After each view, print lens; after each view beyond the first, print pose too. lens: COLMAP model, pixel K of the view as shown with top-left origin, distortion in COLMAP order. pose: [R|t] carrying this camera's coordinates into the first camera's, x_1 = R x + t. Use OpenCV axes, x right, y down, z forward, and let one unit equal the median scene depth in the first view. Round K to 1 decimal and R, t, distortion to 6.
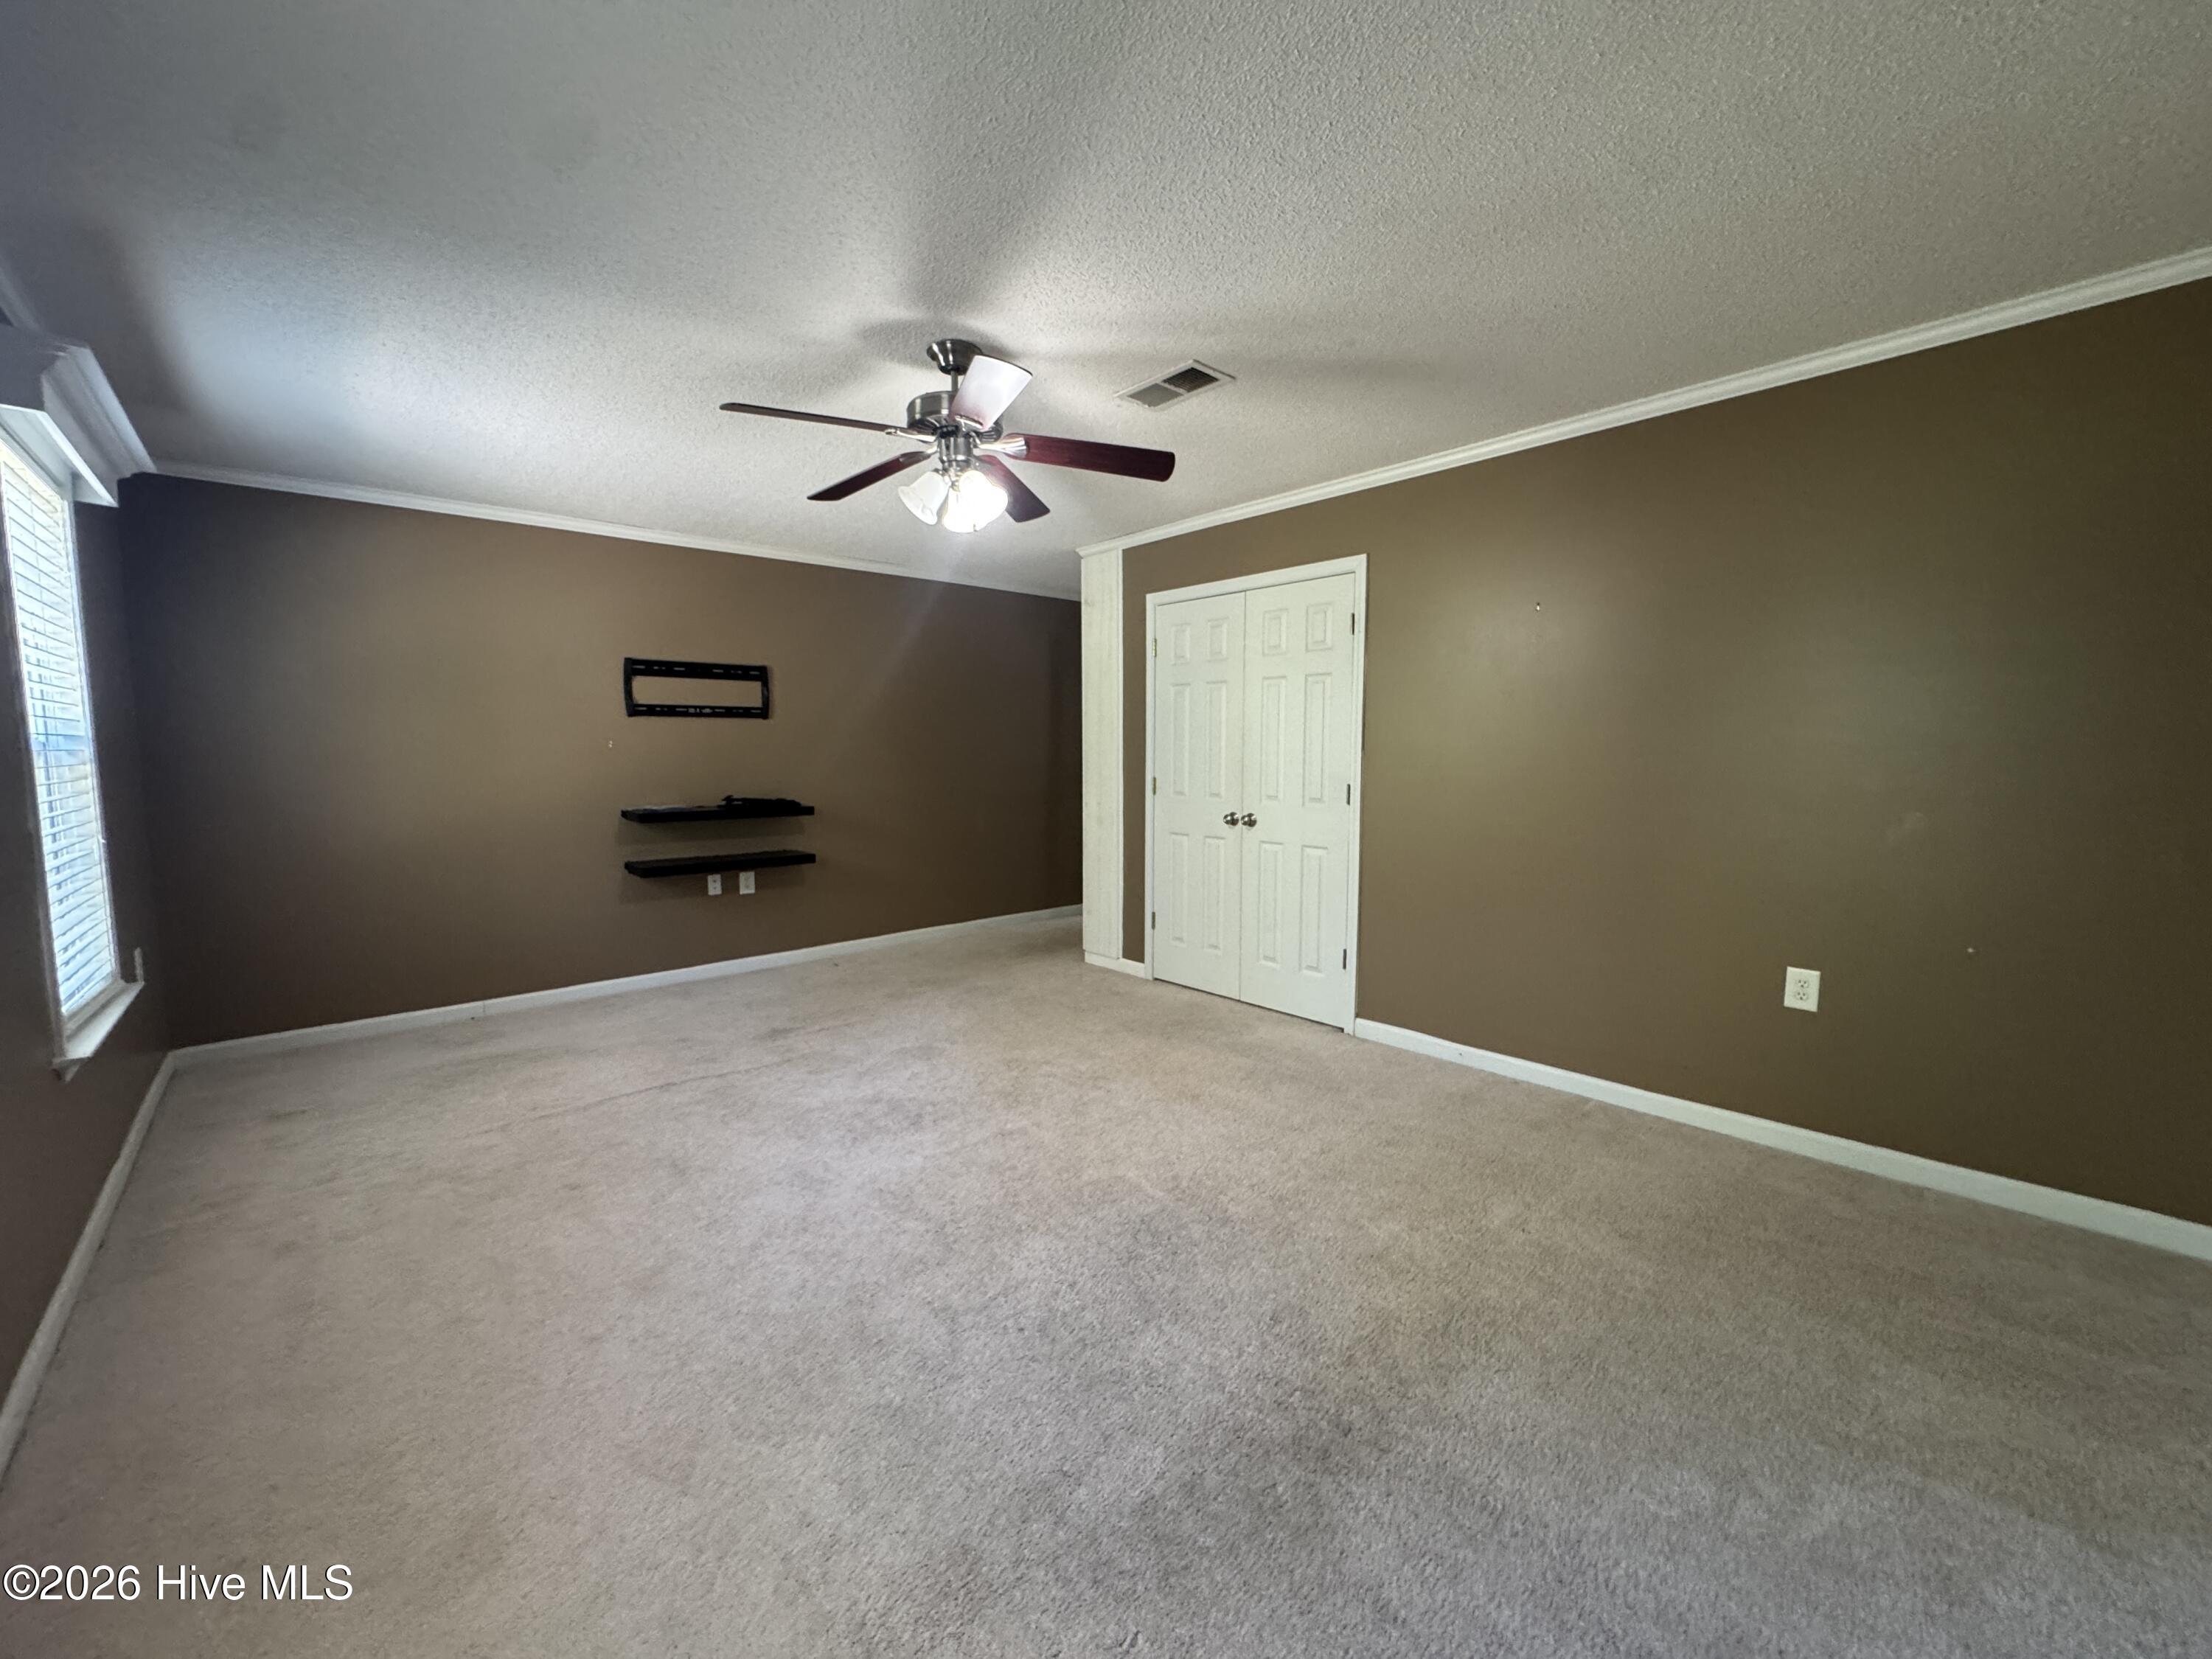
lens RADIAL K [[886.7, 0, 1102.8], [0, 886.7, 827.9], [0, 0, 1]] dist [-0.001584, 0.000212]
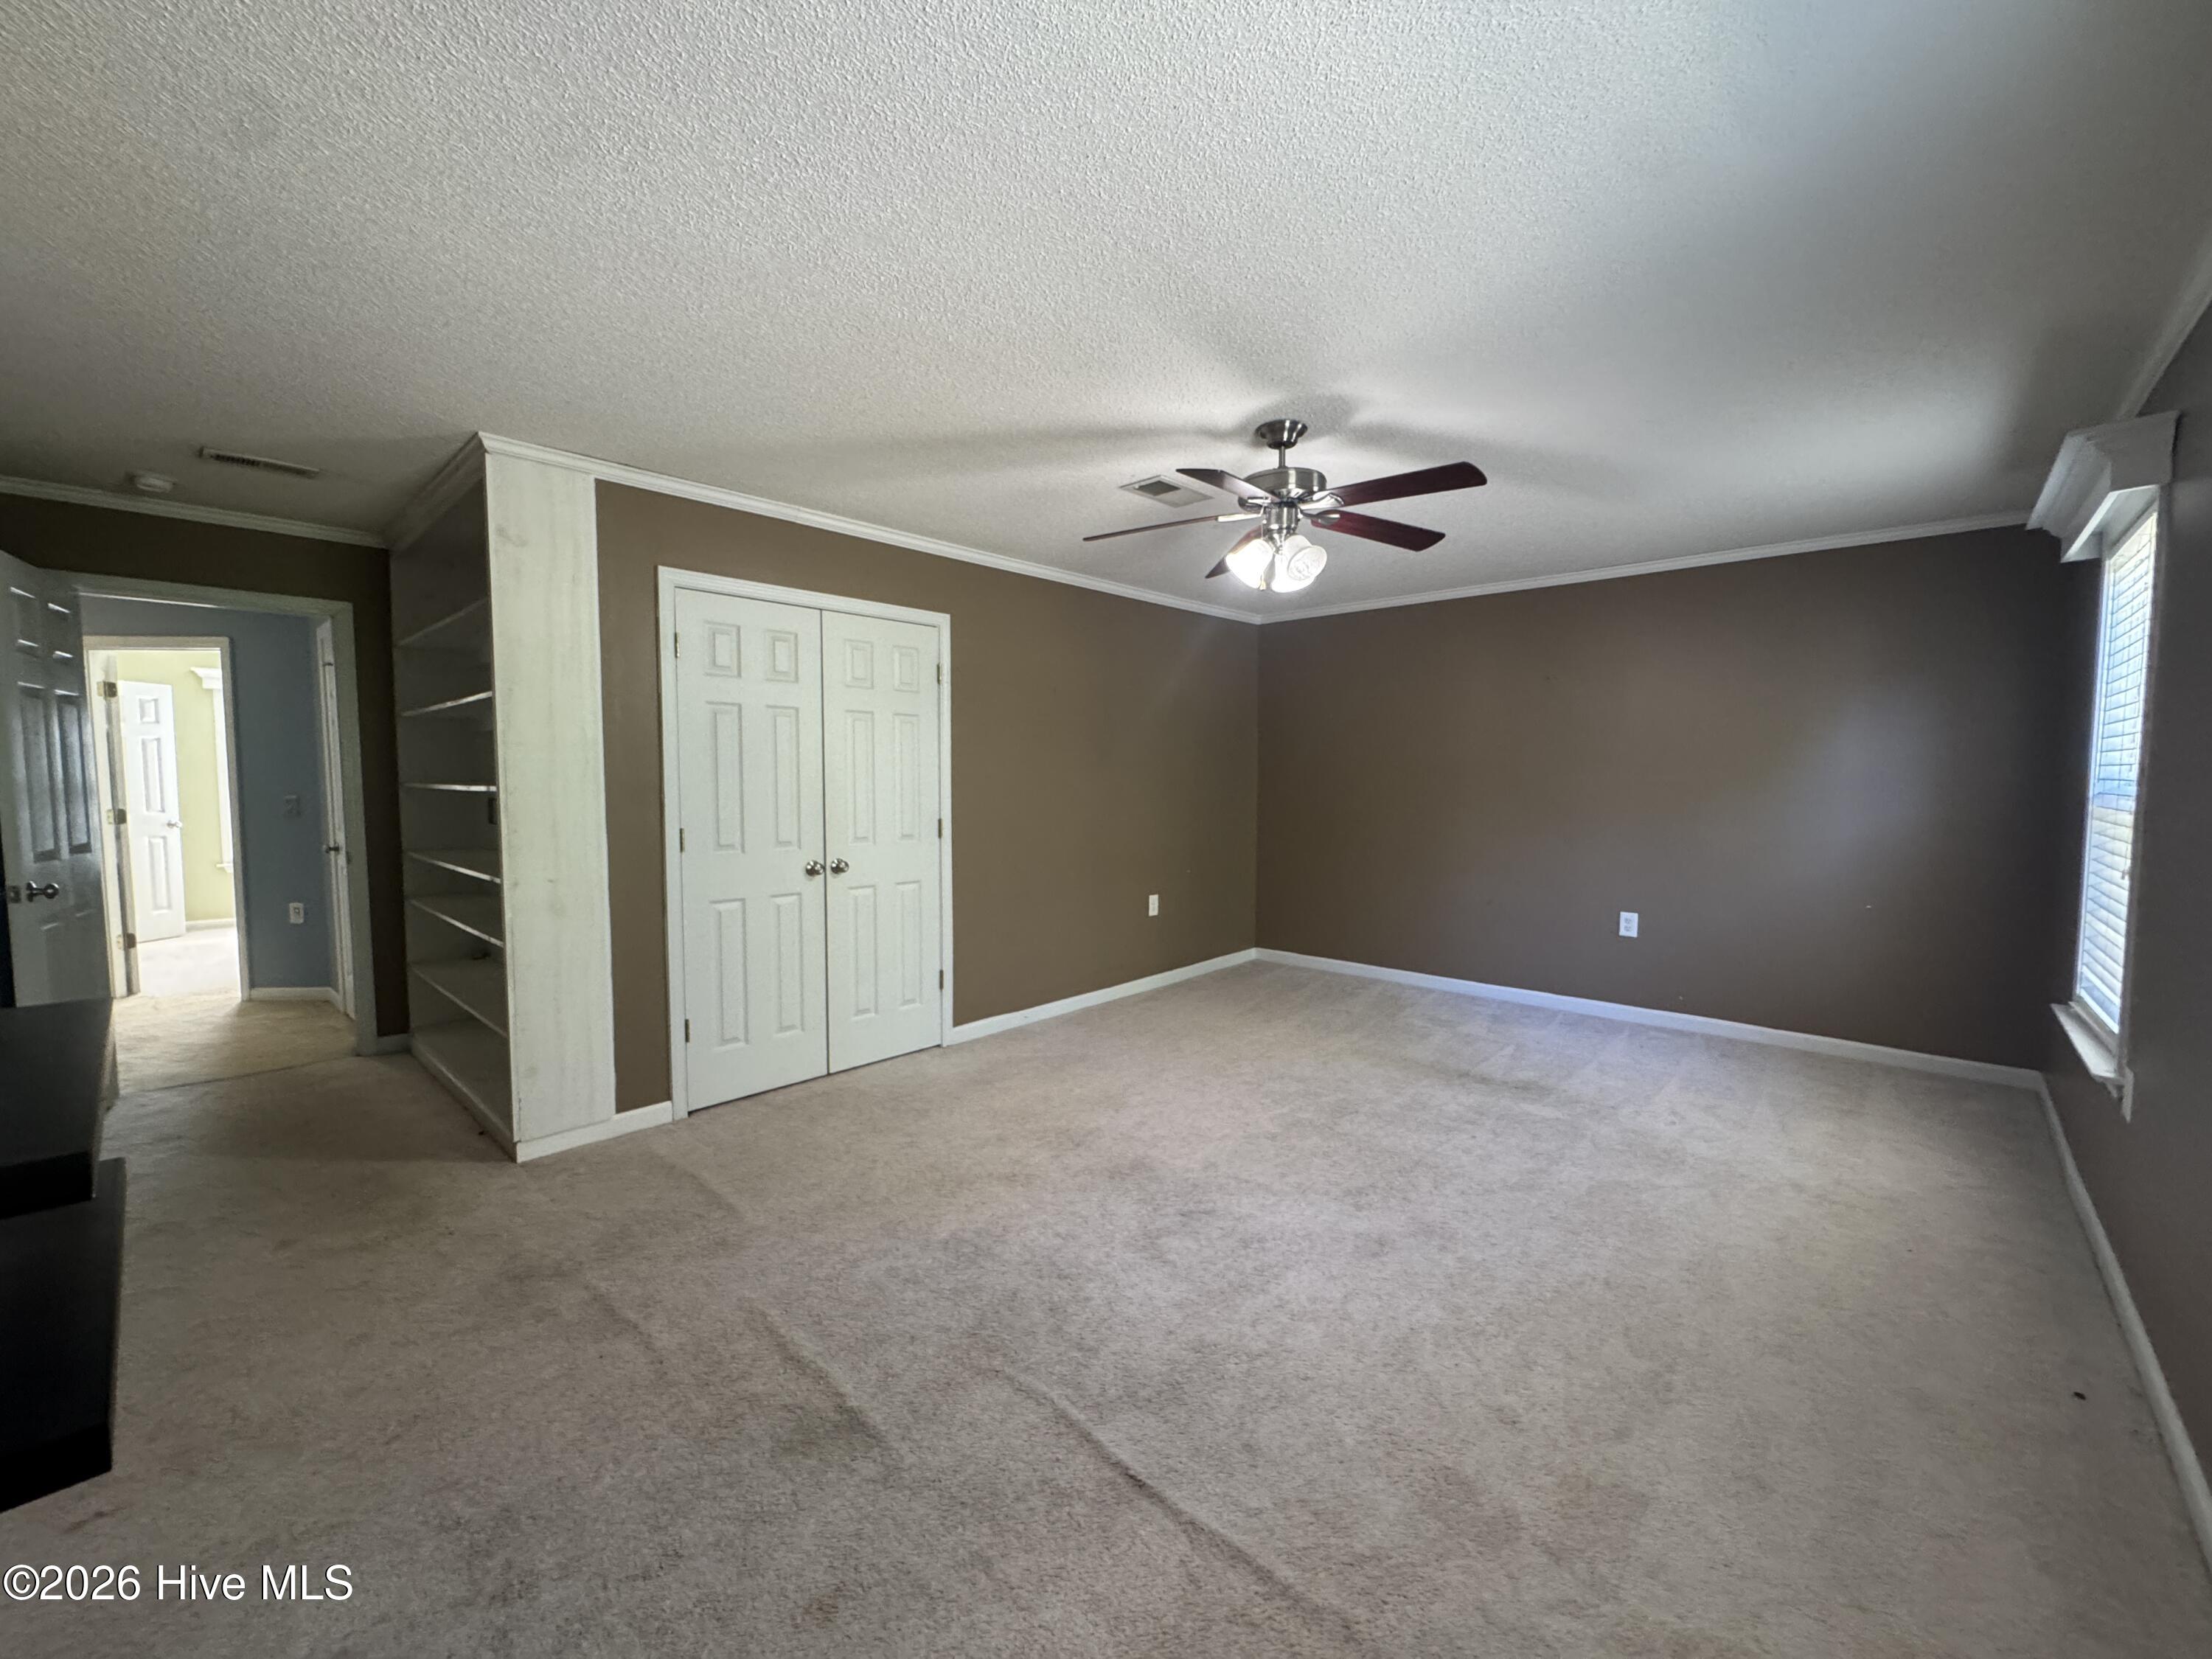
lens RADIAL K [[886.7, 0, 1102.5], [0, 886.7, 834.4], [0, 0, 1]] dist [-0.001584, 0.000212]
pose [[-0.090810, -0.065539, 0.993709, -0.779680], [0.085299, 0.993653, 0.073330, -0.088130], [-0.992208, 0.091422, -0.084644, 0.839379]]
